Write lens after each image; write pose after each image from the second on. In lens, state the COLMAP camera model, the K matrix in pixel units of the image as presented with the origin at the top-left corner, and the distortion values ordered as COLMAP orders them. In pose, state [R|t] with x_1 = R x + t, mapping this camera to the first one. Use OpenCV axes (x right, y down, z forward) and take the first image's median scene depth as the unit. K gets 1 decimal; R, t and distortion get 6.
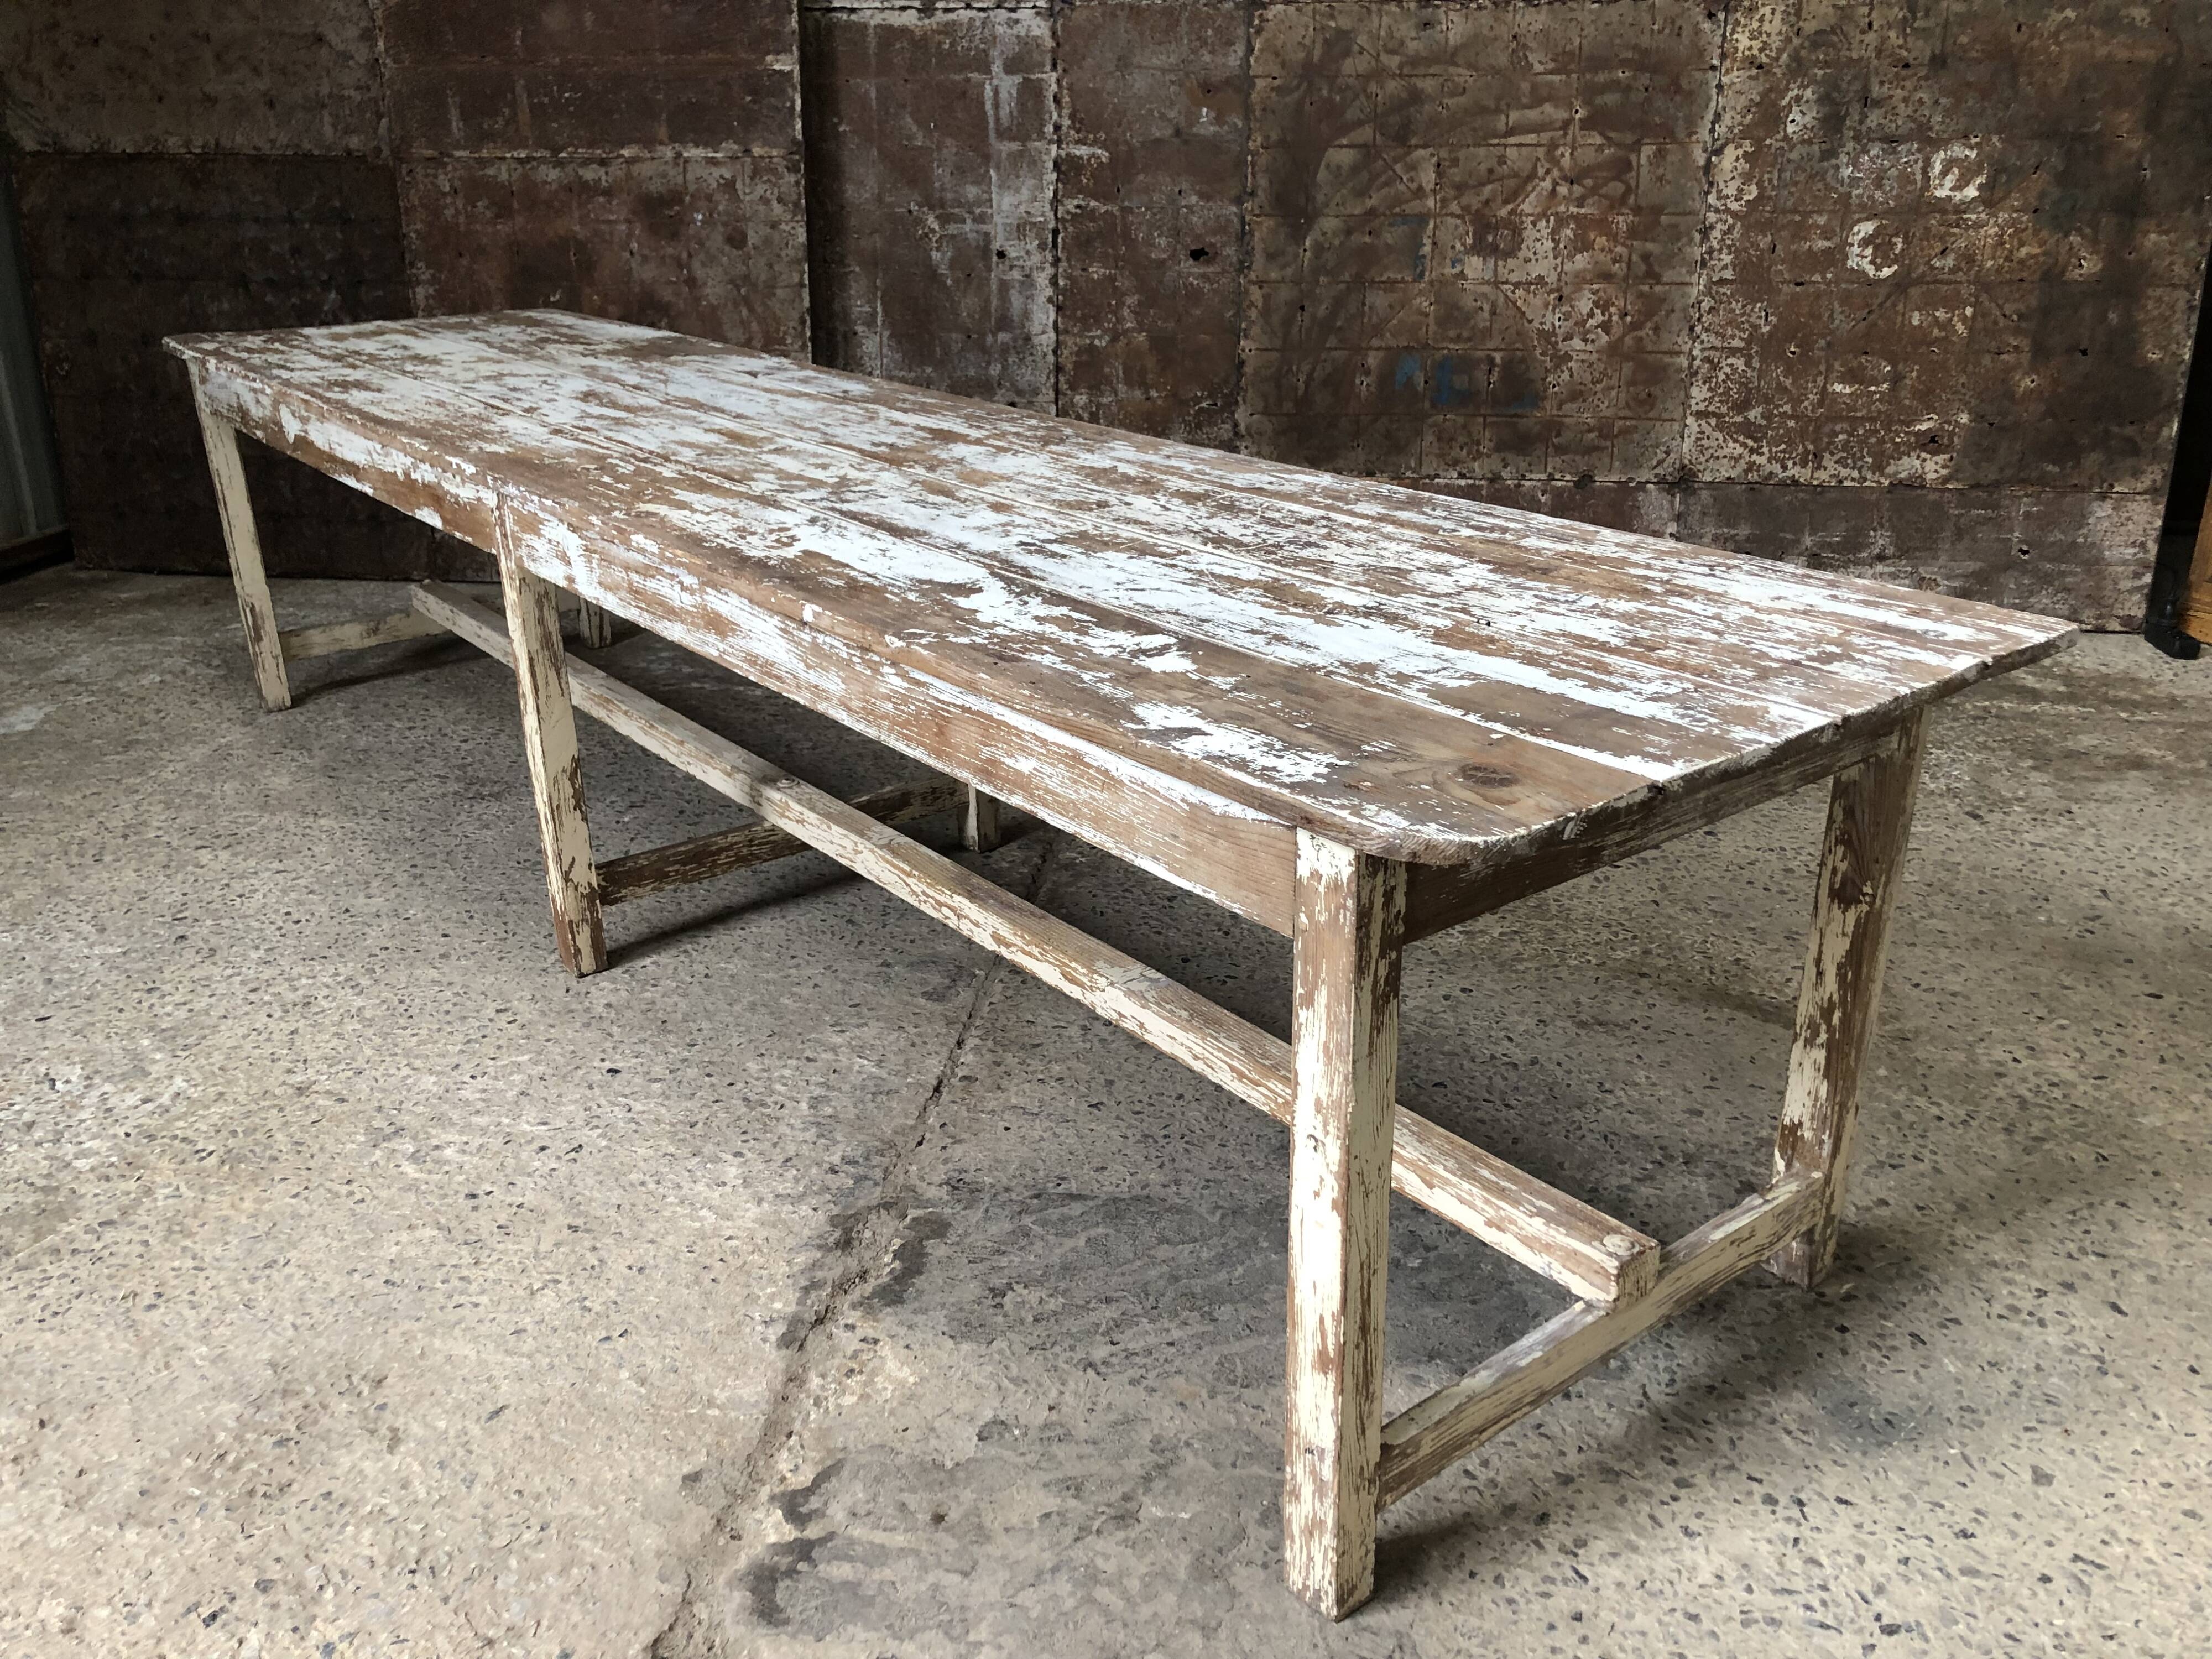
lens RADIAL K [[1844.5, 0, 1064.6], [0, 1844.5, 830.3], [0, 0, 1]] dist [0.025319, -0.026711]
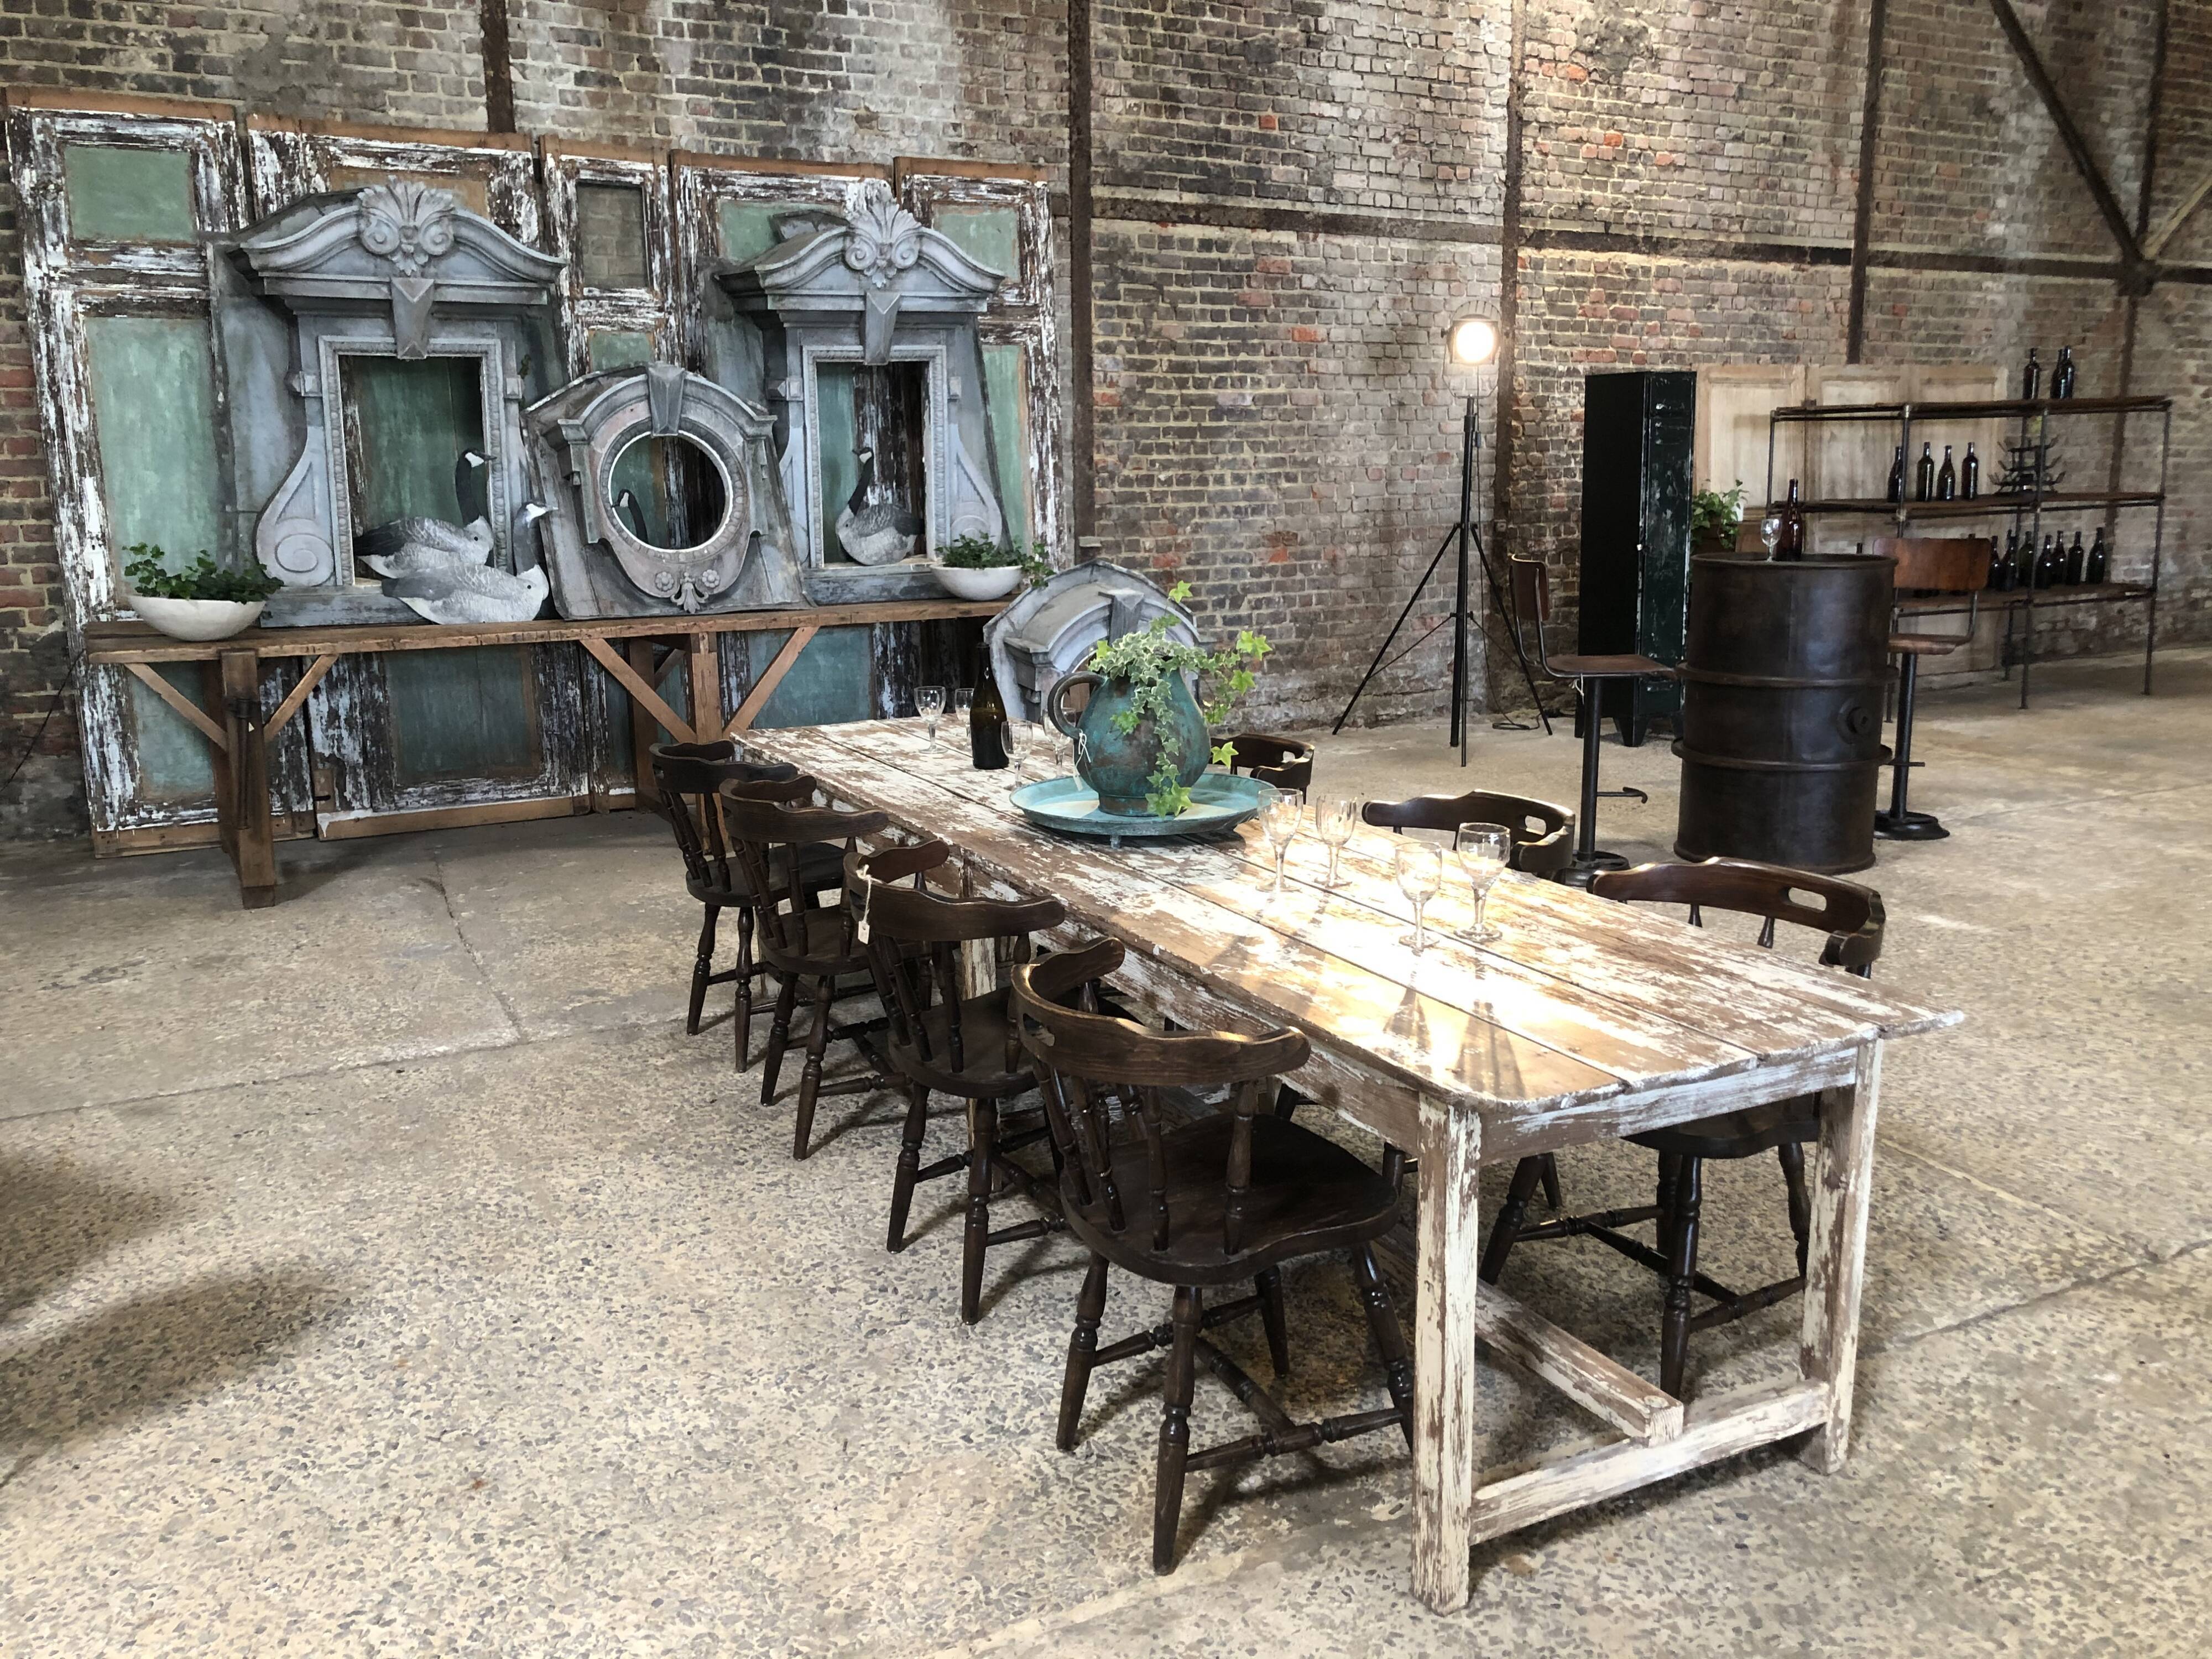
lens RADIAL K [[1844.5, 0, 1109.4], [0, 1844.5, 834.6], [0, 0, 1]] dist [0.025319, -0.026711]
pose [[0.983748, 0.049314, -0.172652, 0.097156], [-0.078960, 0.982396, -0.169302, 0.059562], [0.161264, 0.180183, 0.970324, -0.605010]]
